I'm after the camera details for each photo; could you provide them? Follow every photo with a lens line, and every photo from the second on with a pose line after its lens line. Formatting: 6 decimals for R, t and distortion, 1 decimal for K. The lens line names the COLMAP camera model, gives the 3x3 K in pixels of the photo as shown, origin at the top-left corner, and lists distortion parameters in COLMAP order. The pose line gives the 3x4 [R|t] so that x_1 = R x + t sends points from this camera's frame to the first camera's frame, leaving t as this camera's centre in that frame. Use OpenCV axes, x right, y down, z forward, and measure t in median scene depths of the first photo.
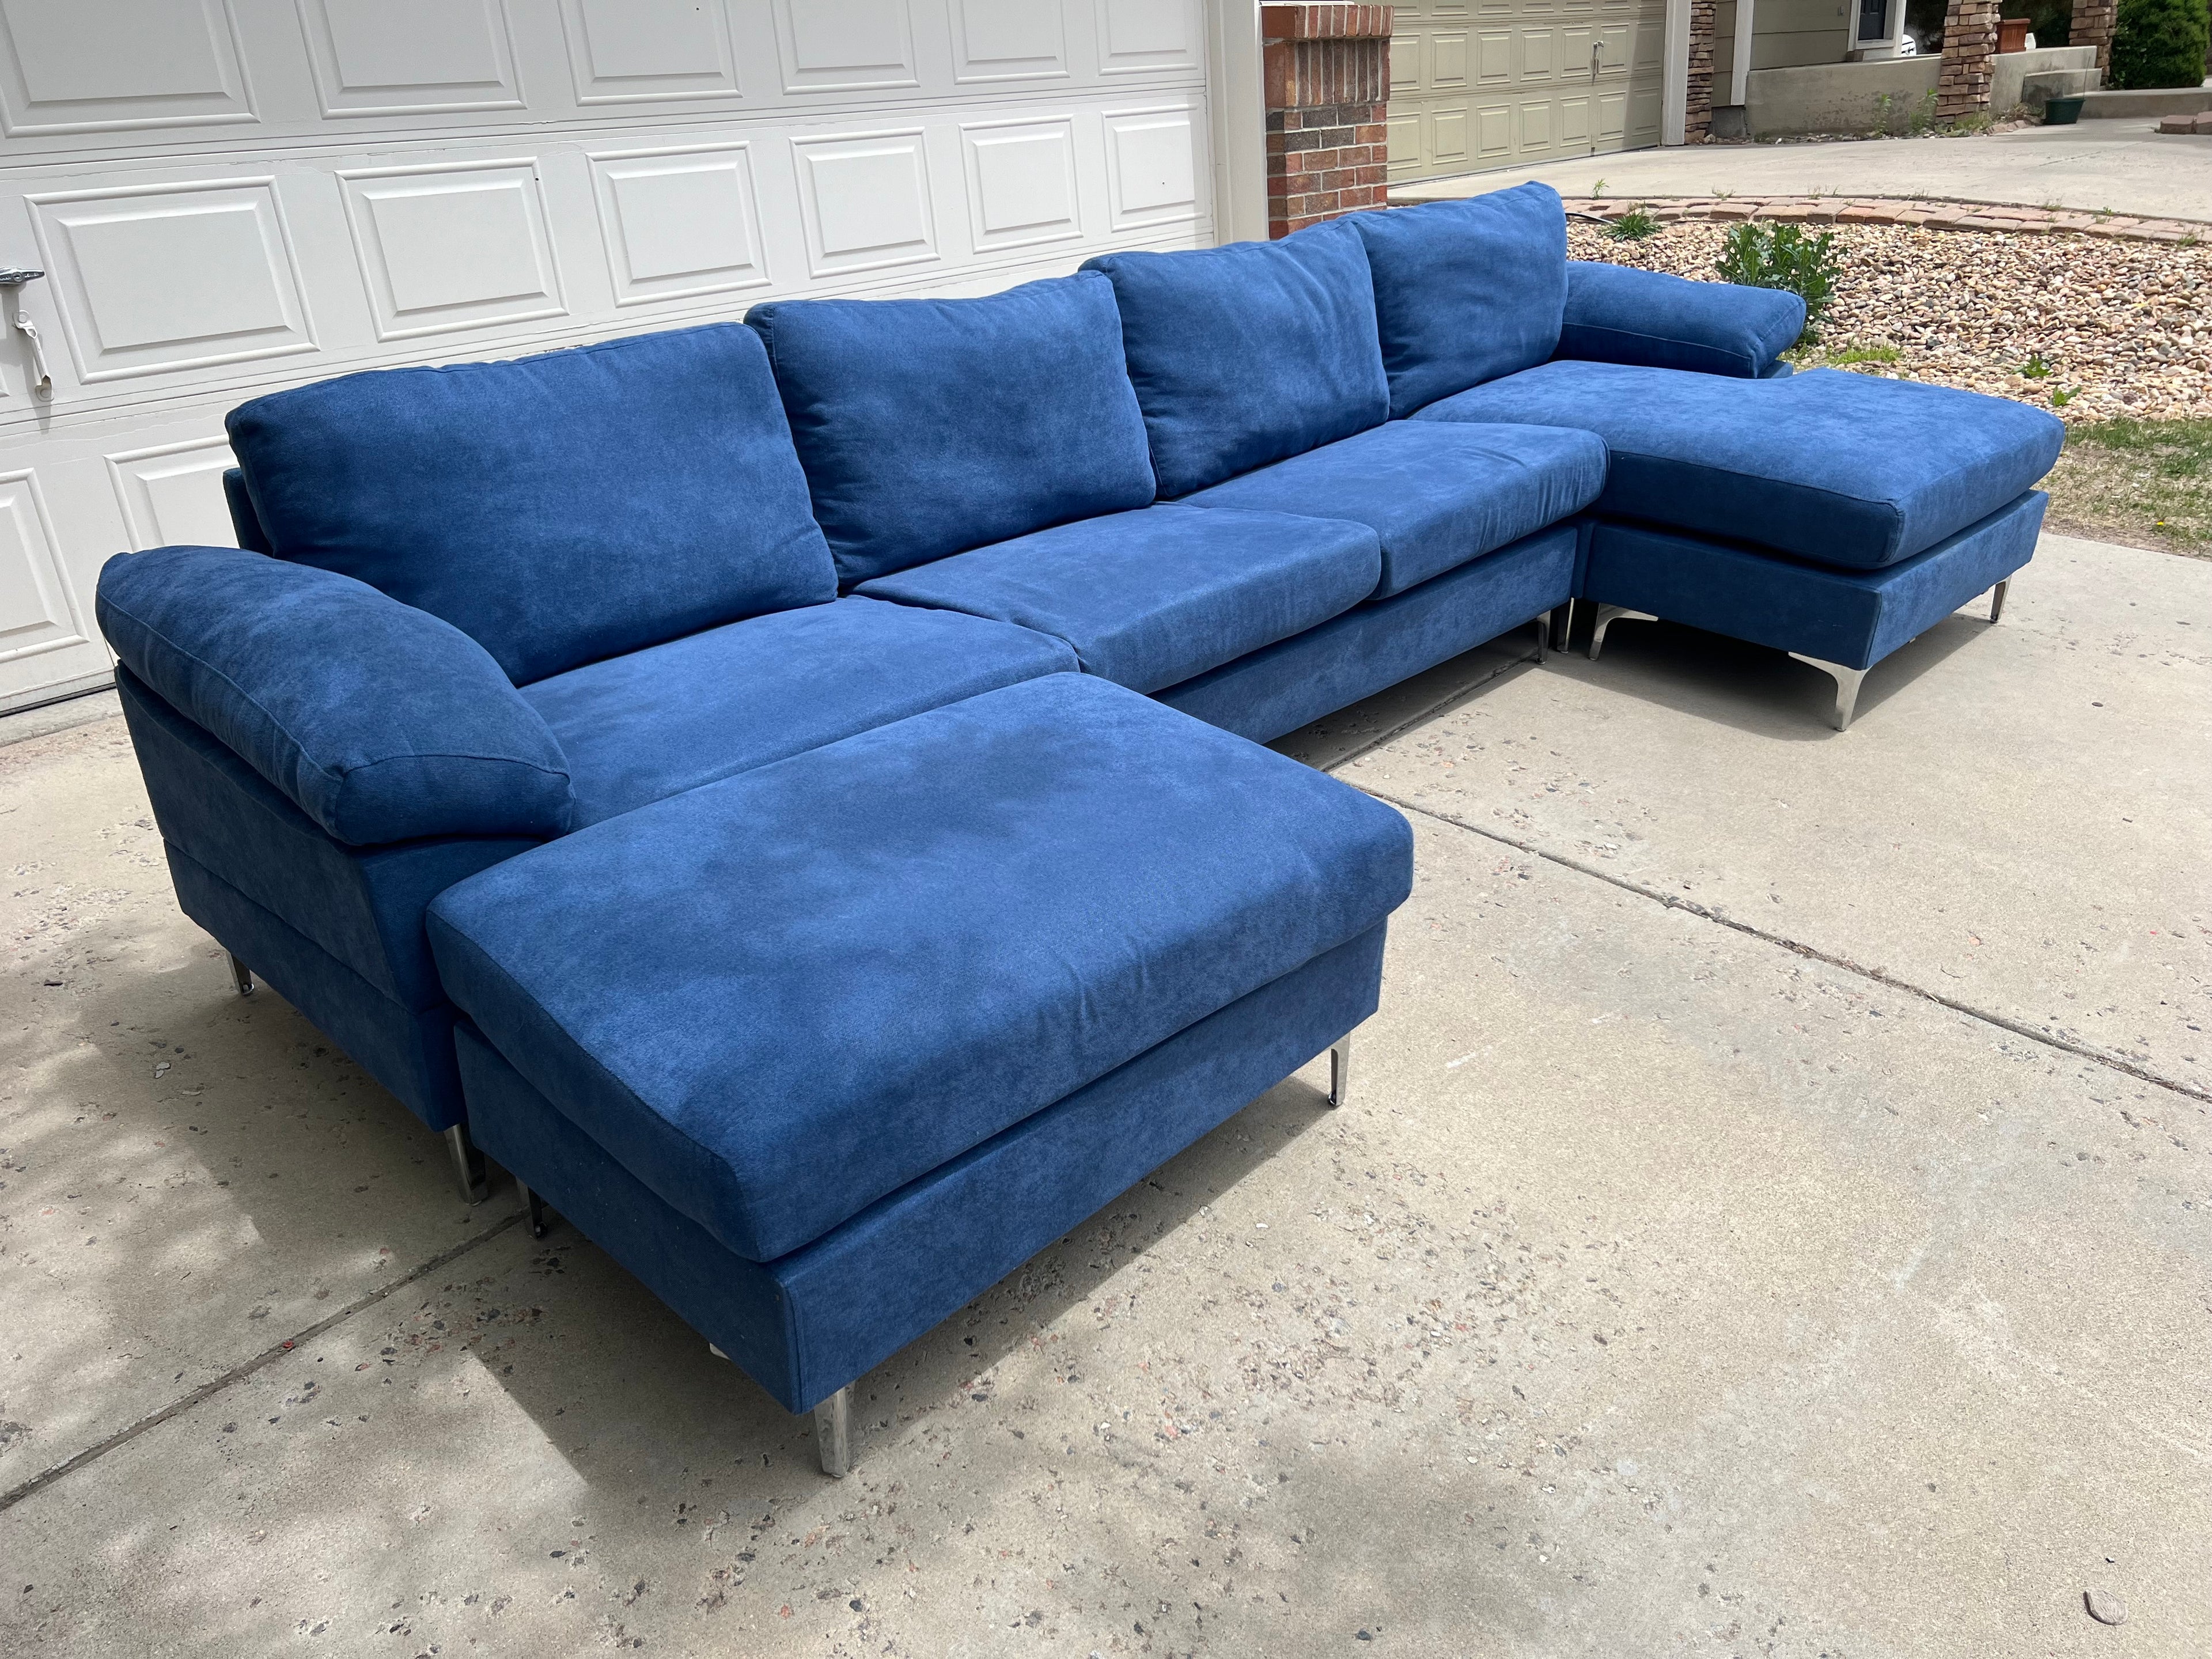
lens RADIAL K [[1672.0, 0, 1124.5], [0, 1672.0, 821.1], [0, 0, 1]] dist [0.052505, -0.057575]
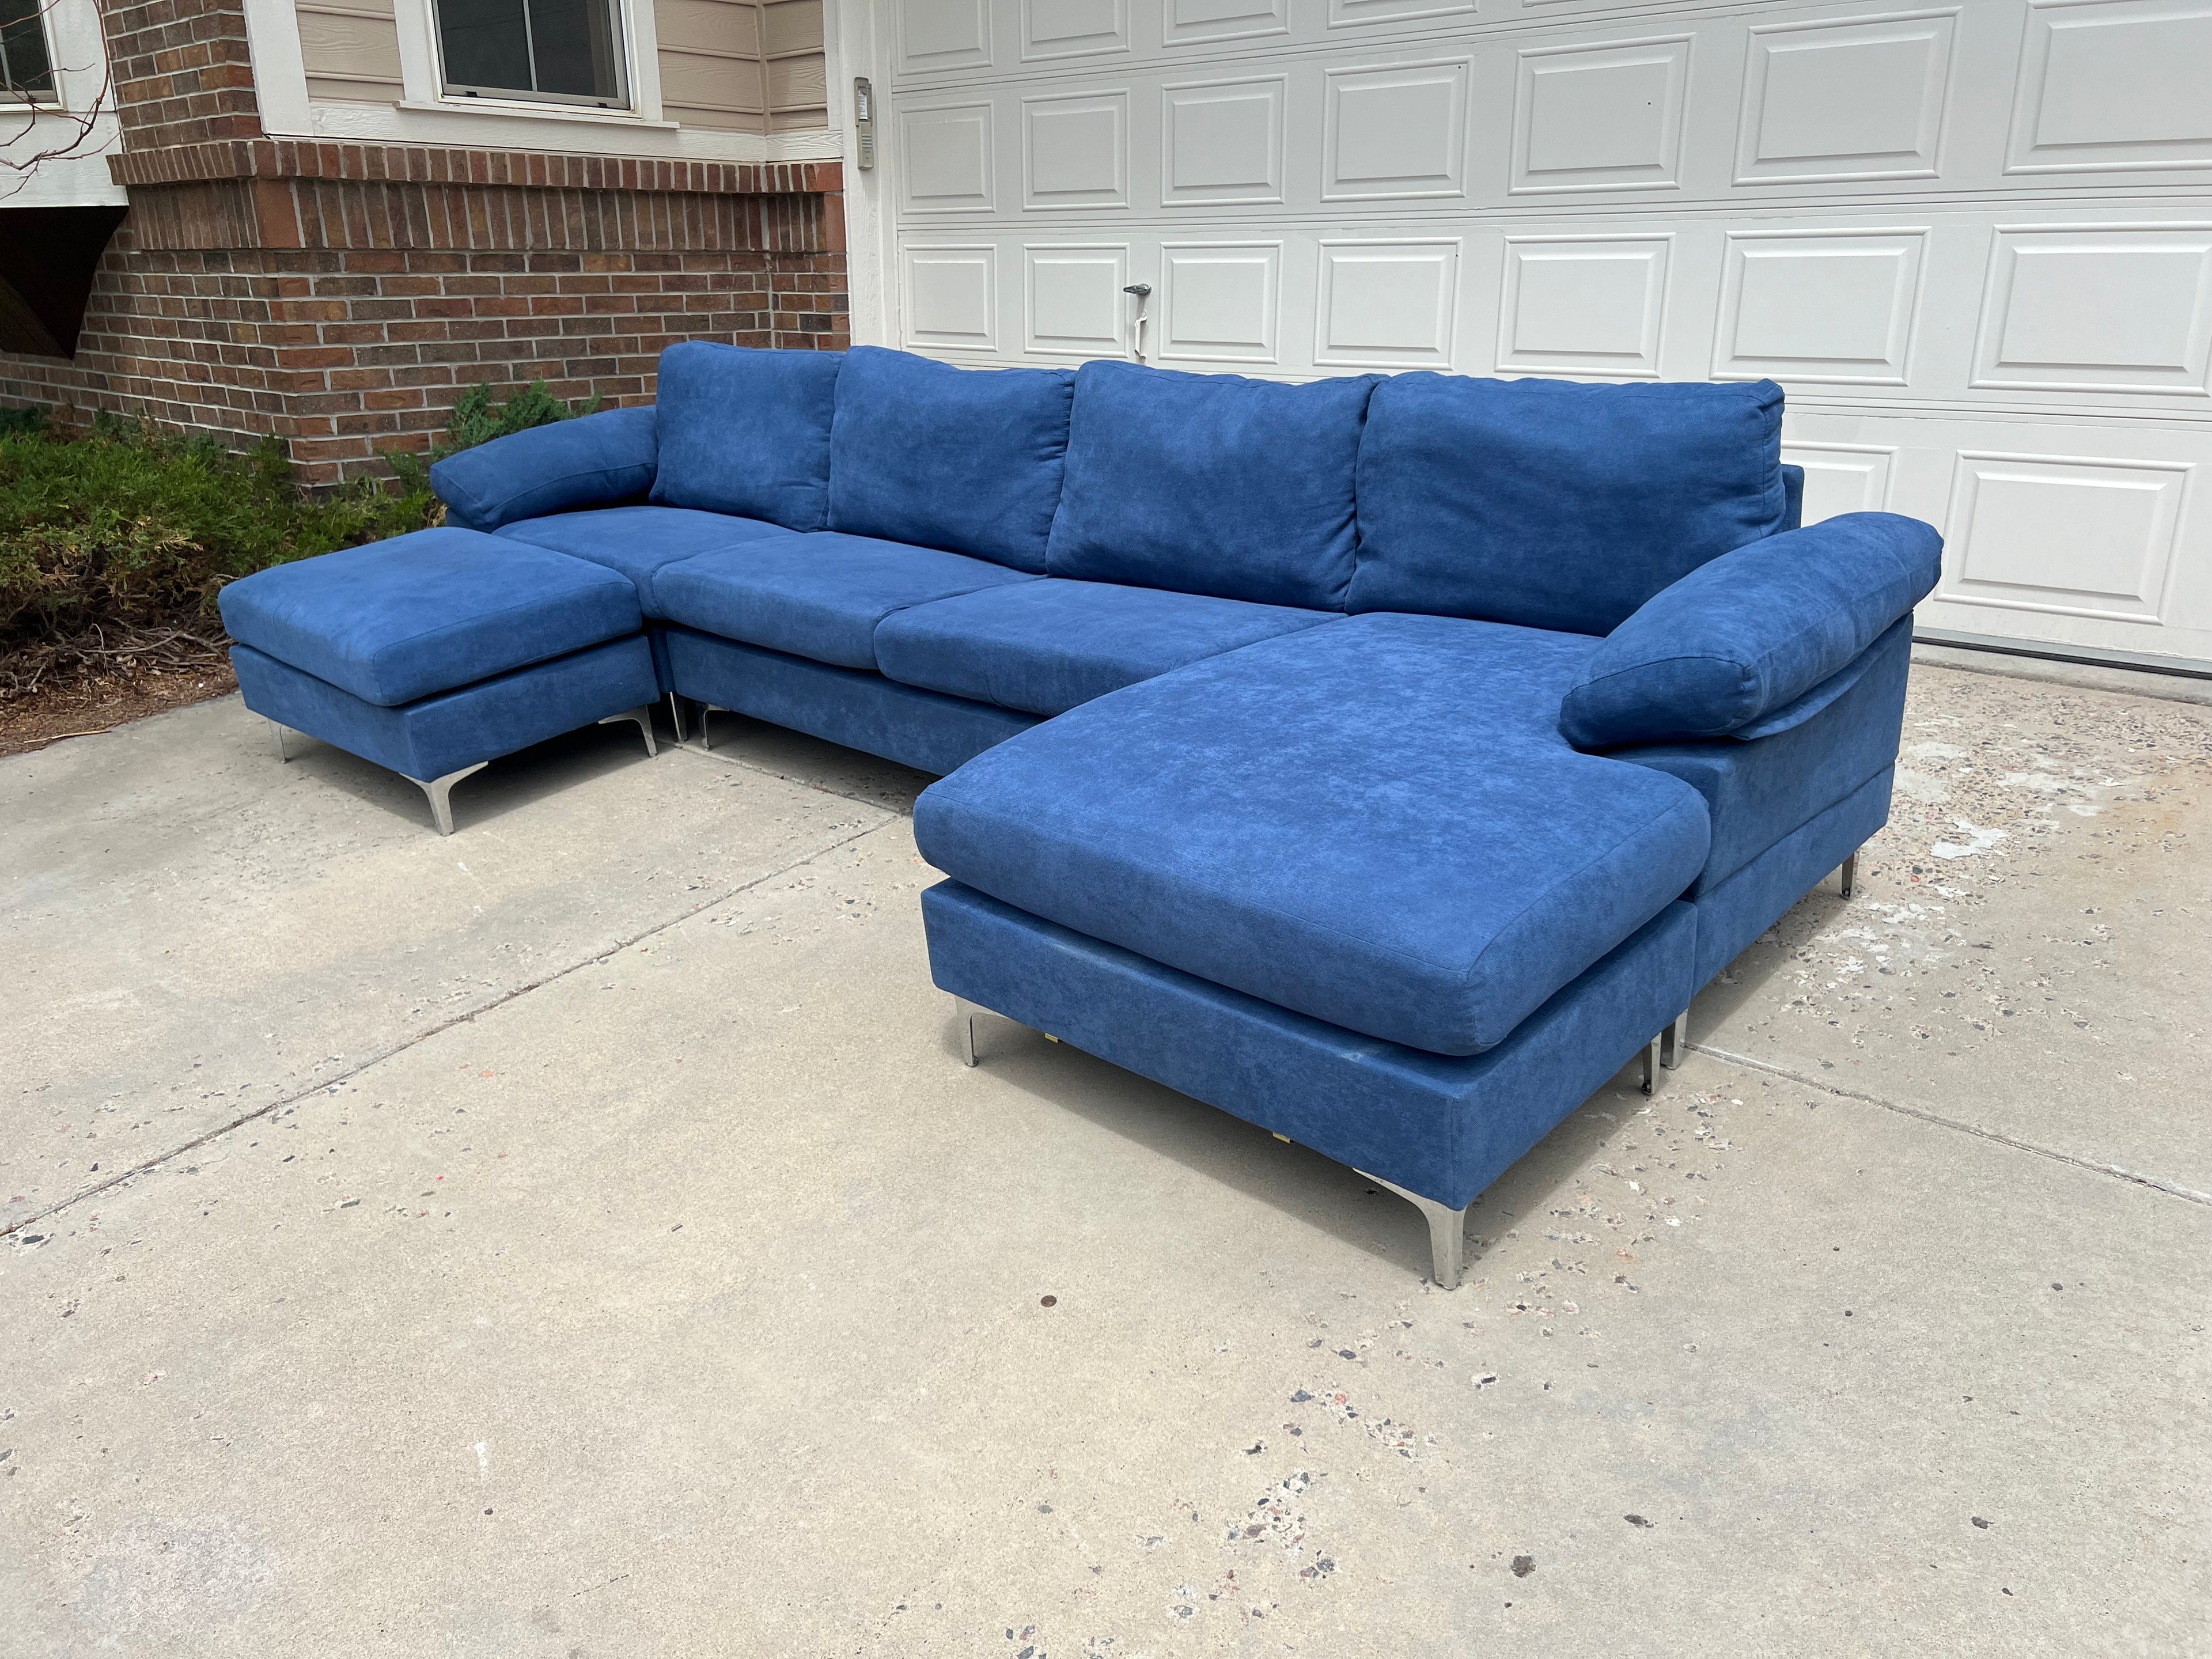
lens RADIAL K [[1672.0, 0, 1092.0], [0, 1672.0, 826.6], [0, 0, 1]] dist [0.052505, -0.057575]
pose [[-0.002662, 0.391274, -0.920270, 1.075943], [-0.377575, 0.851760, 0.363237, -0.445308], [0.925975, 0.348438, 0.145468, 0.875271]]
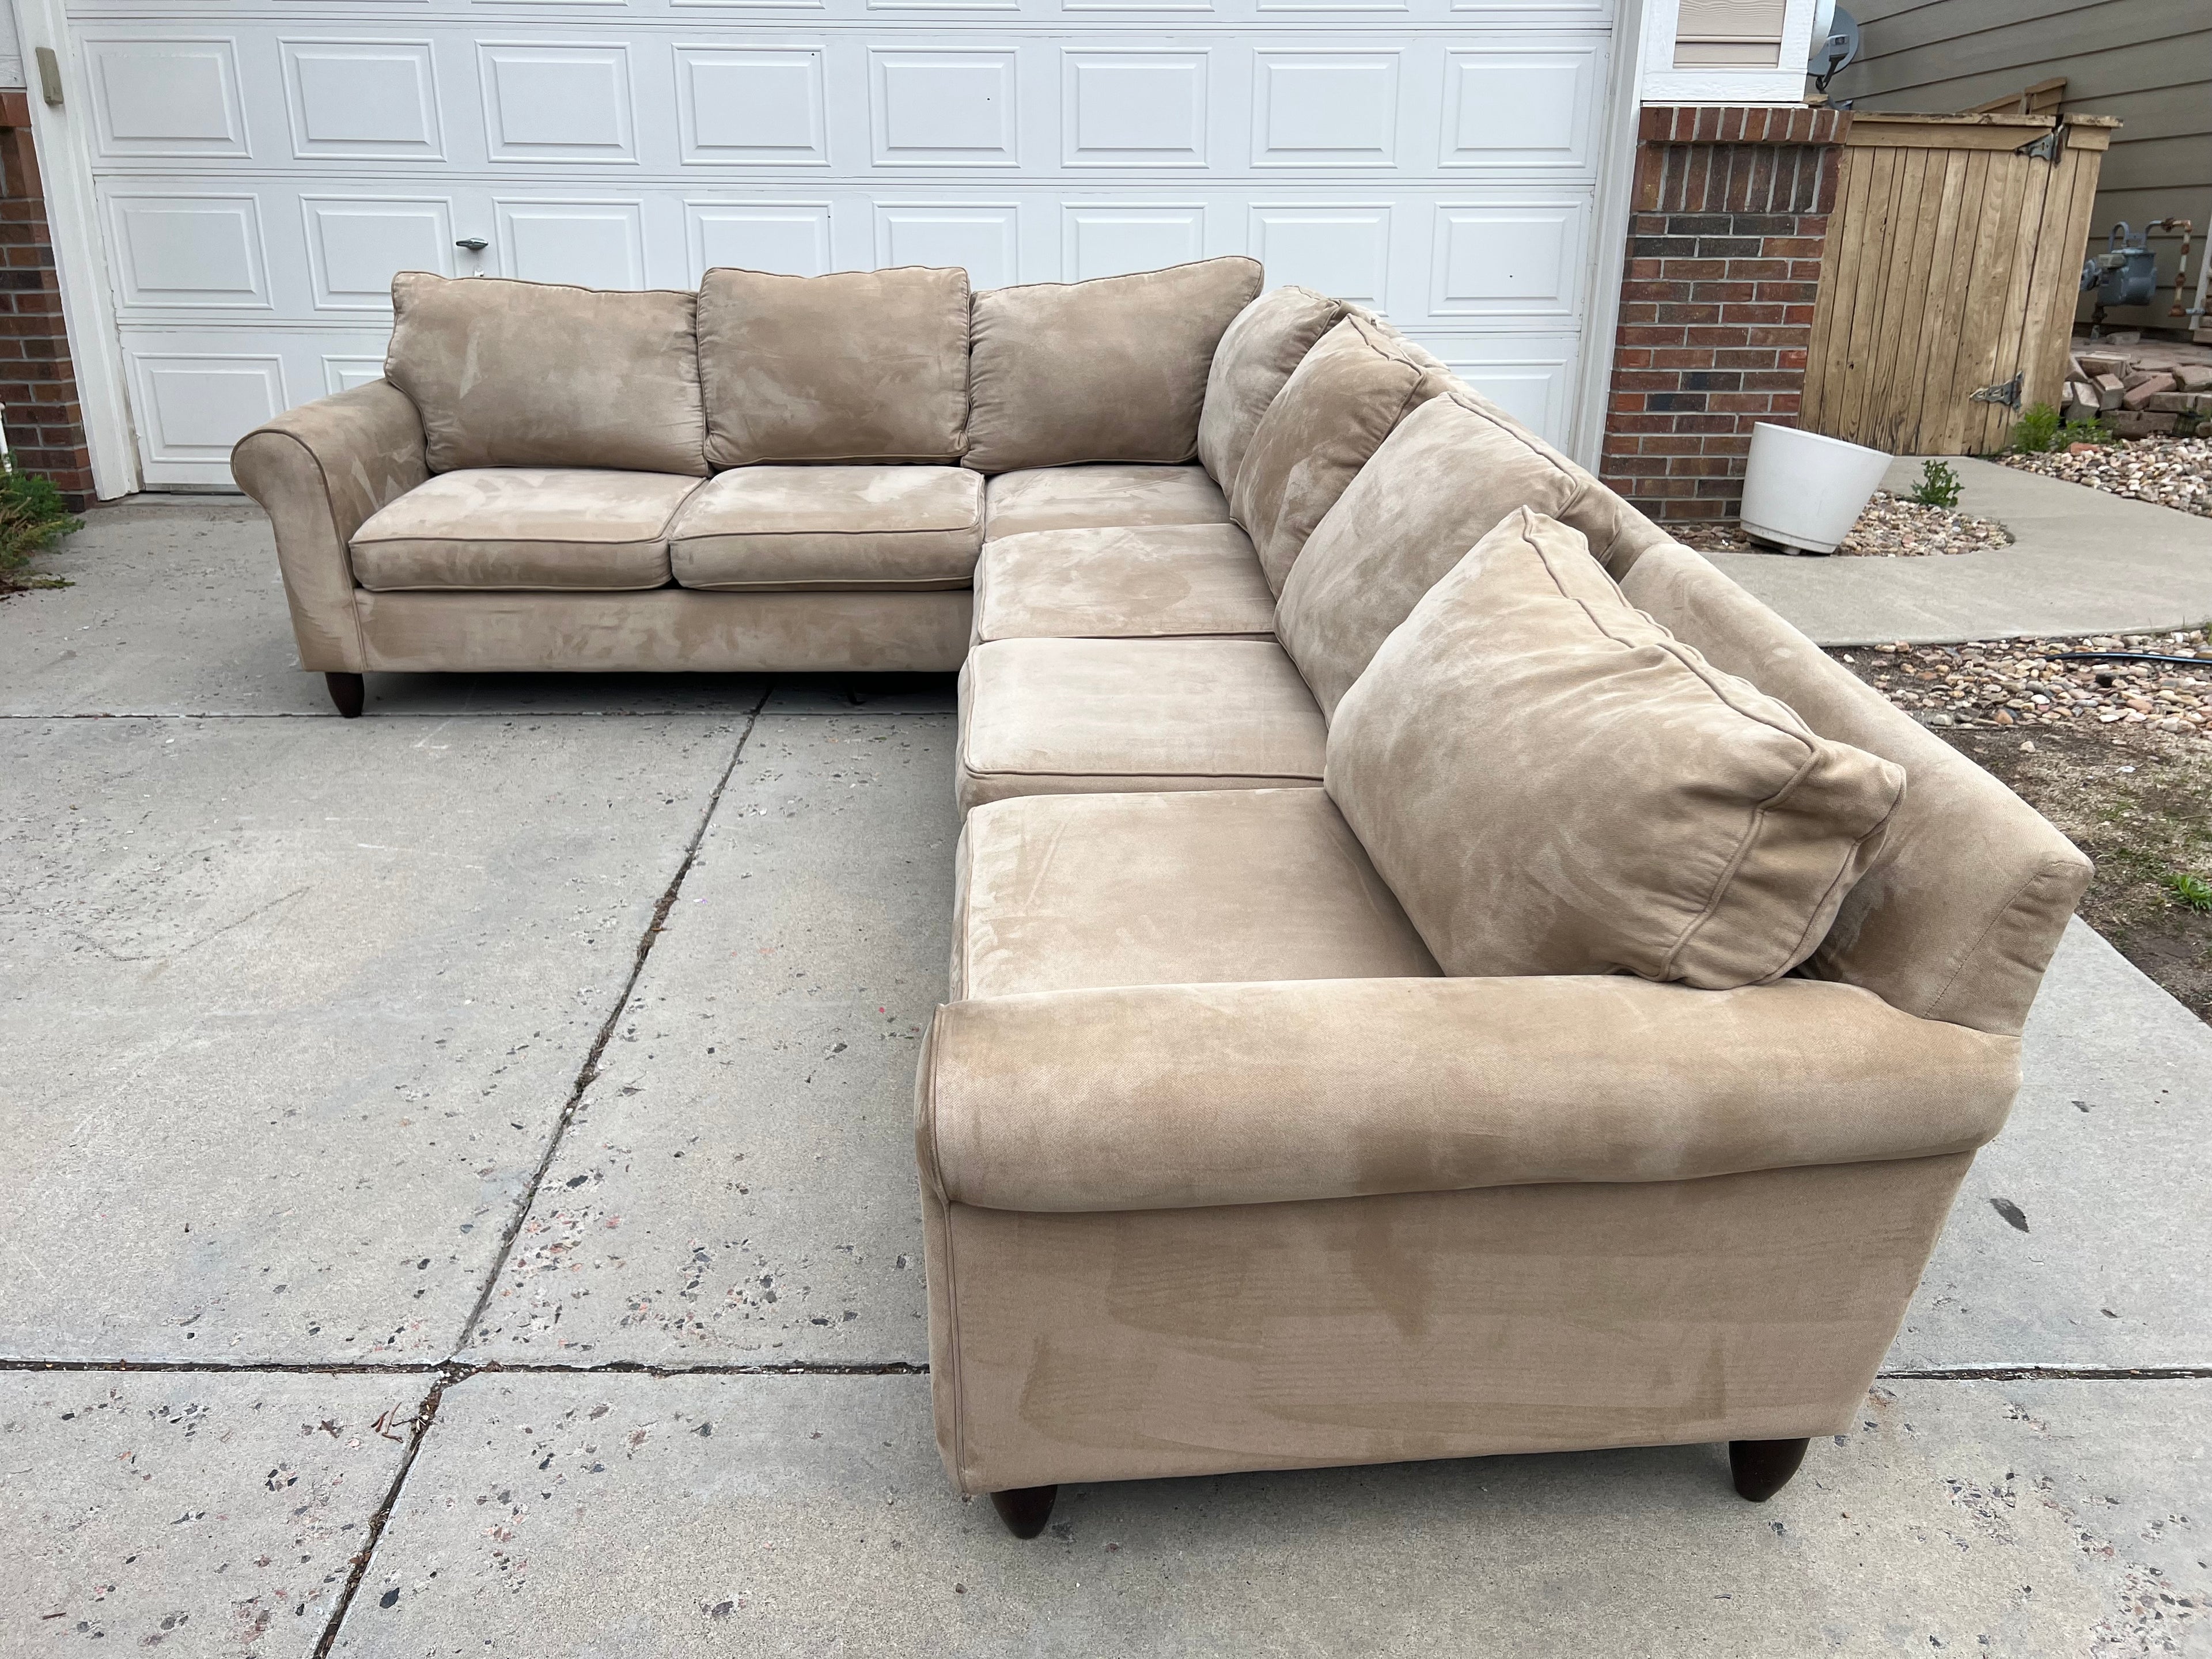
lens RADIAL K [[1672.0, 0, 1097.2], [0, 1672.0, 820.0], [0, 0, 1]] dist [0.052505, -0.057575]
pose [[0.681382, 0.309463, -0.663288, 1.042910], [-0.333578, 0.937932, 0.094923, -0.144739], [0.651494, 0.156579, 0.742320, 0.235236]]
